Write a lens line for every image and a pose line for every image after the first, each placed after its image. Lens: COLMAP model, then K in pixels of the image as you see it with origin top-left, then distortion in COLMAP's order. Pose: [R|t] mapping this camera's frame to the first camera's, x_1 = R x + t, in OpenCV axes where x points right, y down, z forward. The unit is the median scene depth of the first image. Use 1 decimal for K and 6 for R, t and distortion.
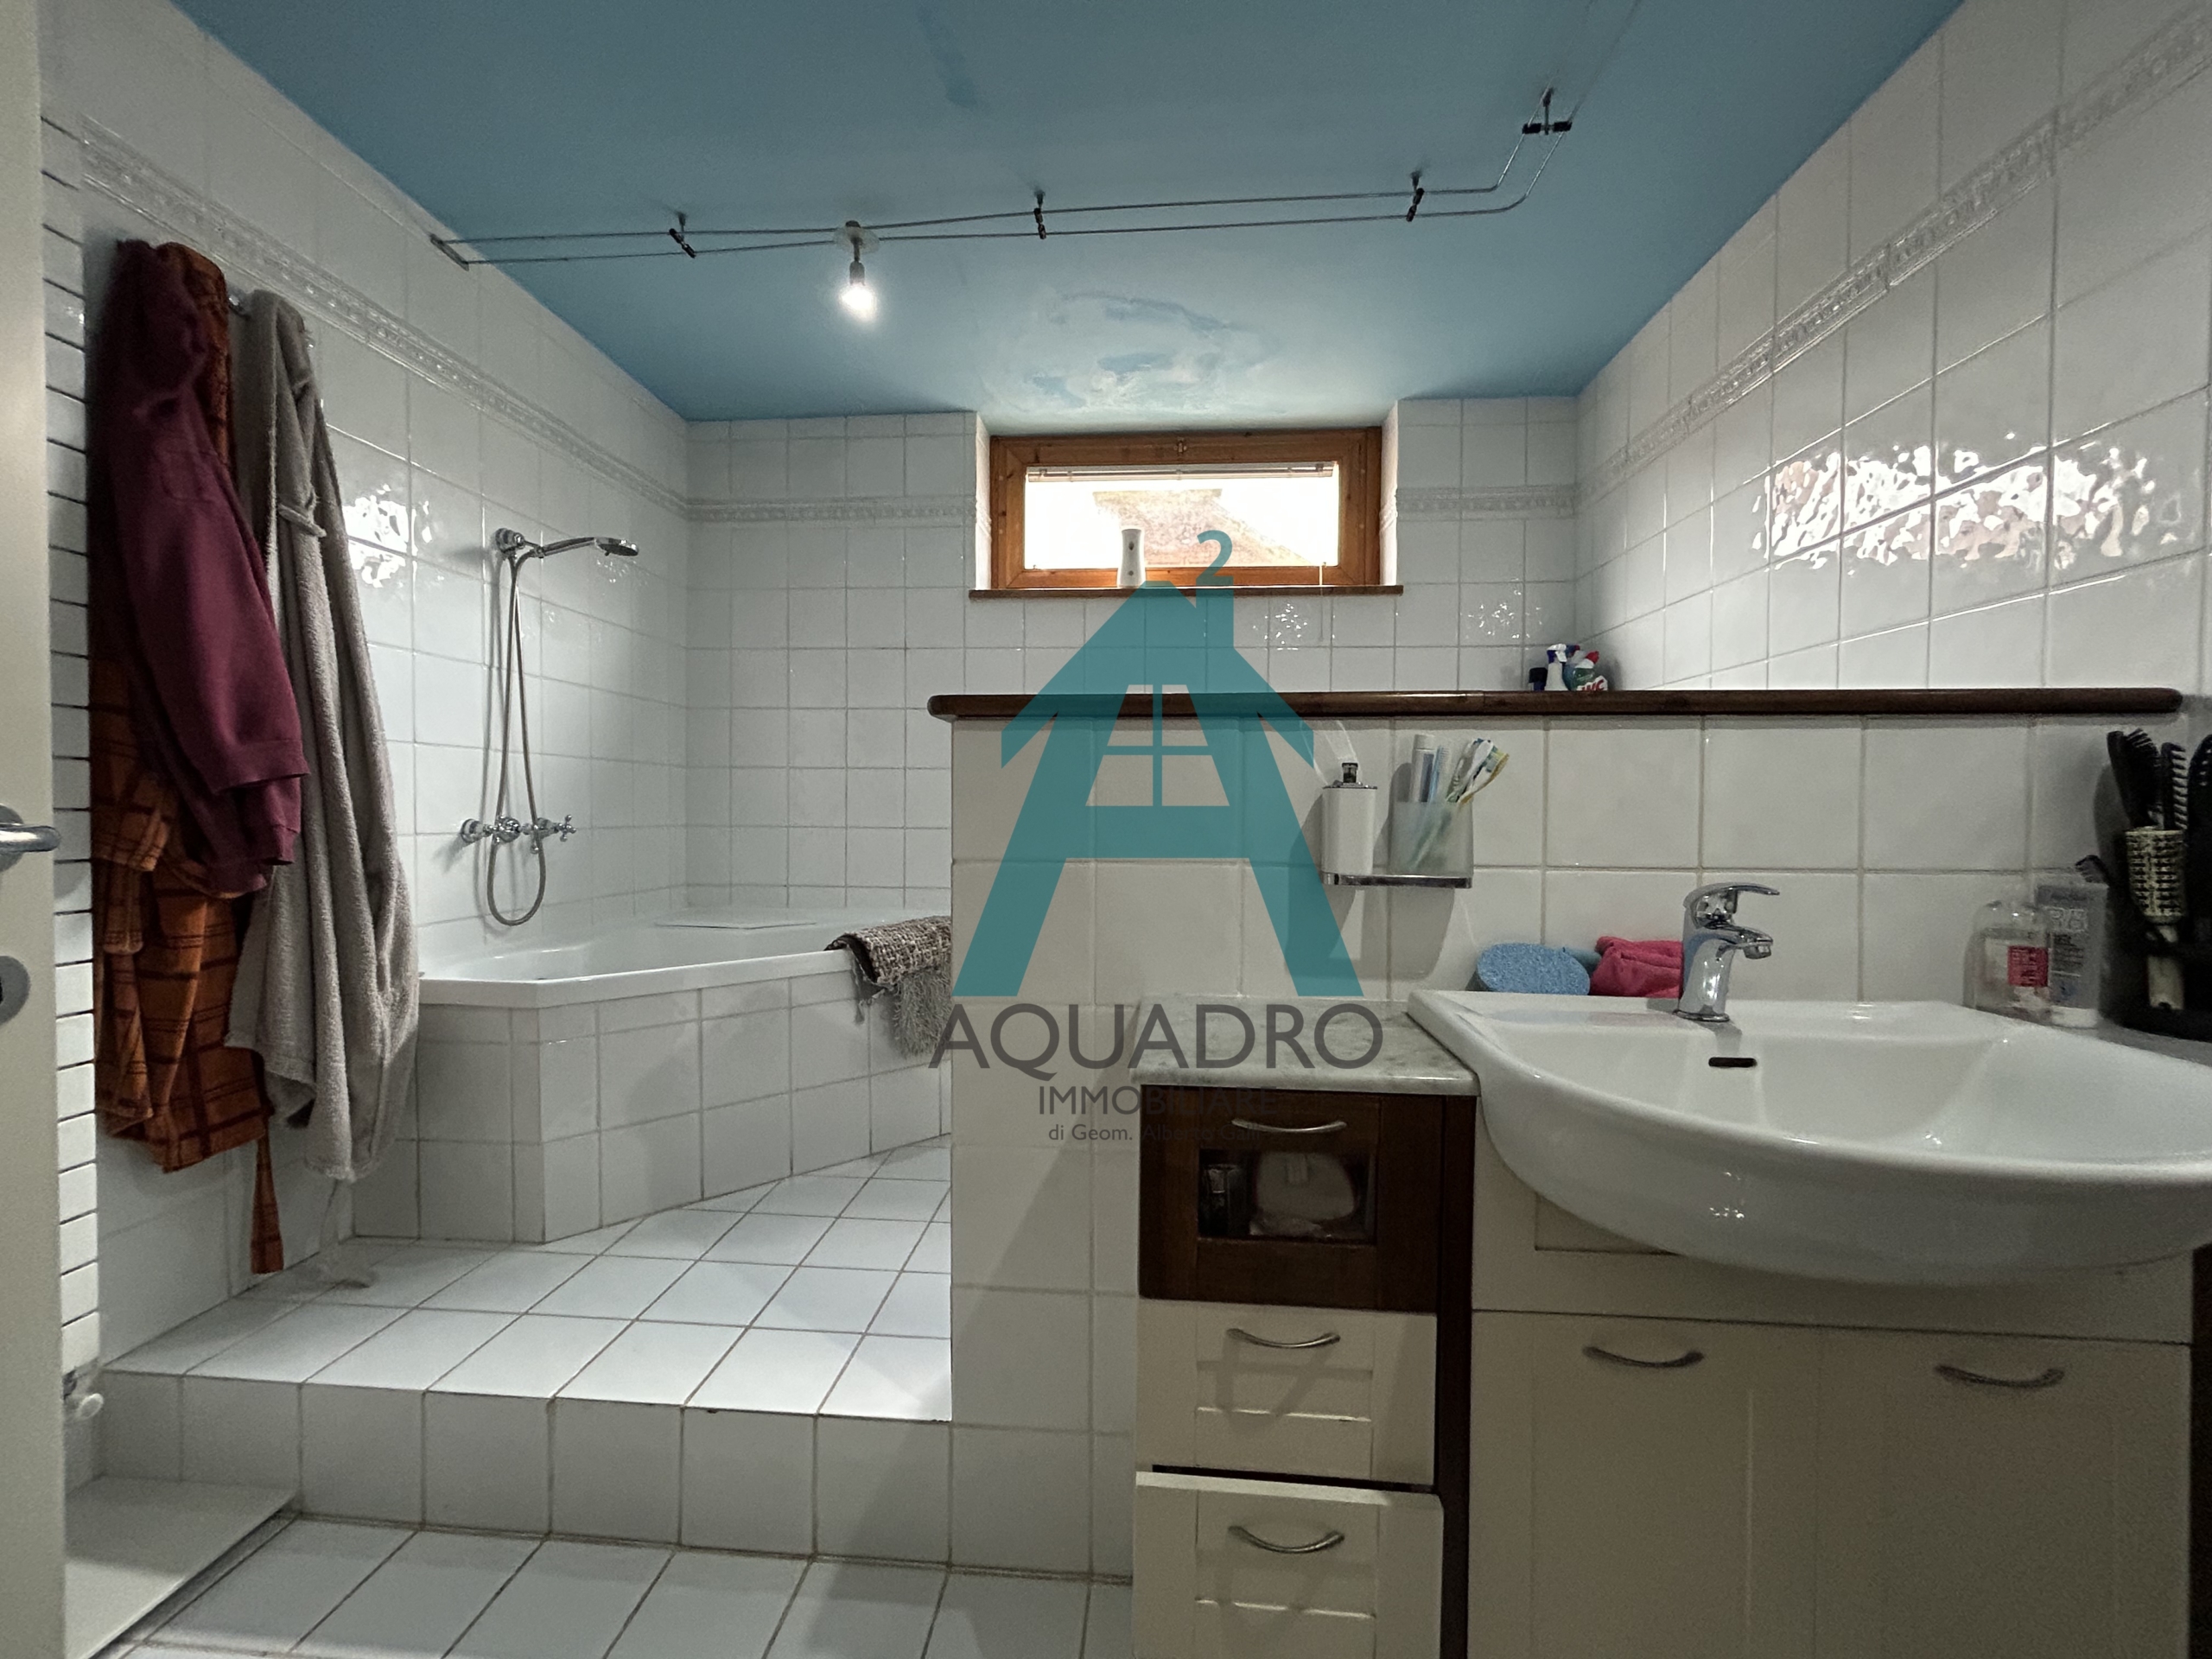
lens RADIAL K [[887.5, 0, 1101.7], [0, 887.5, 827.0], [0, 0, 1]] dist [-0.000951, 0.000034]
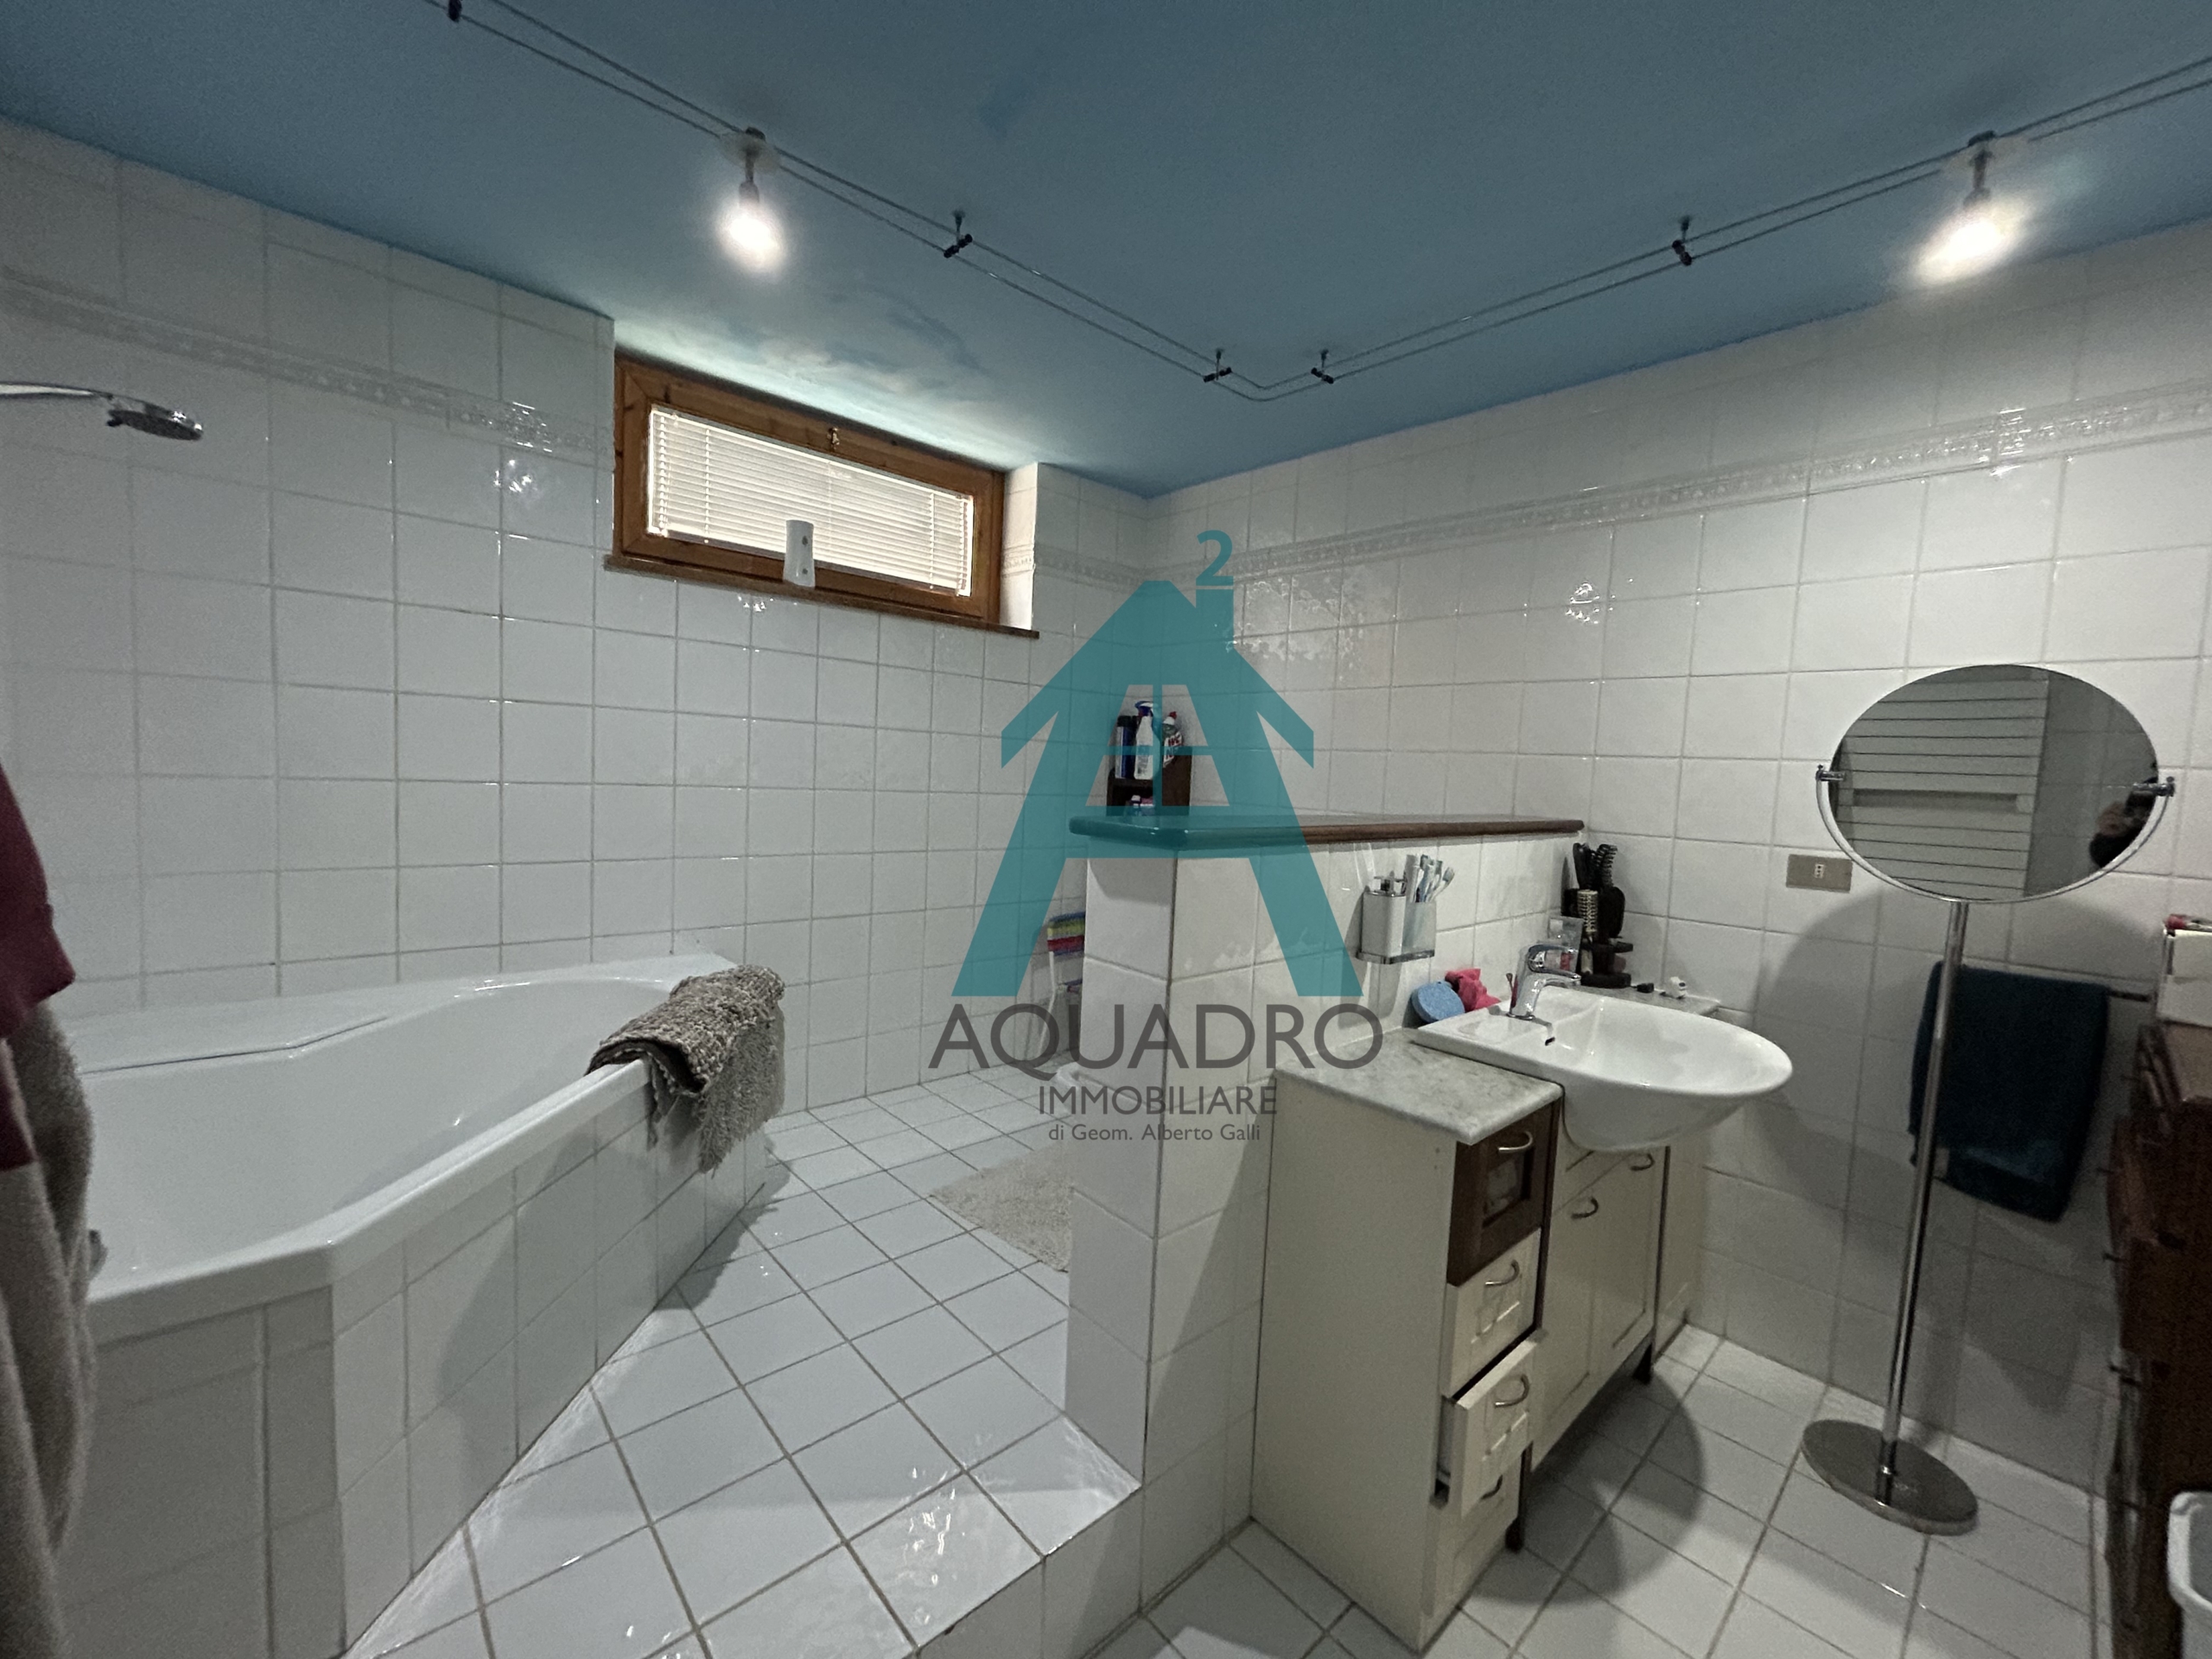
lens RADIAL K [[887.5, 0, 1102.8], [0, 887.5, 828.0], [0, 0, 1]] dist [-0.000951, 0.000034]
pose [[0.686427, -0.023253, 0.726827, -0.475475], [-0.027660, 0.997930, 0.058049, -0.098008], [-0.726672, -0.059951, 0.684363, 0.163126]]
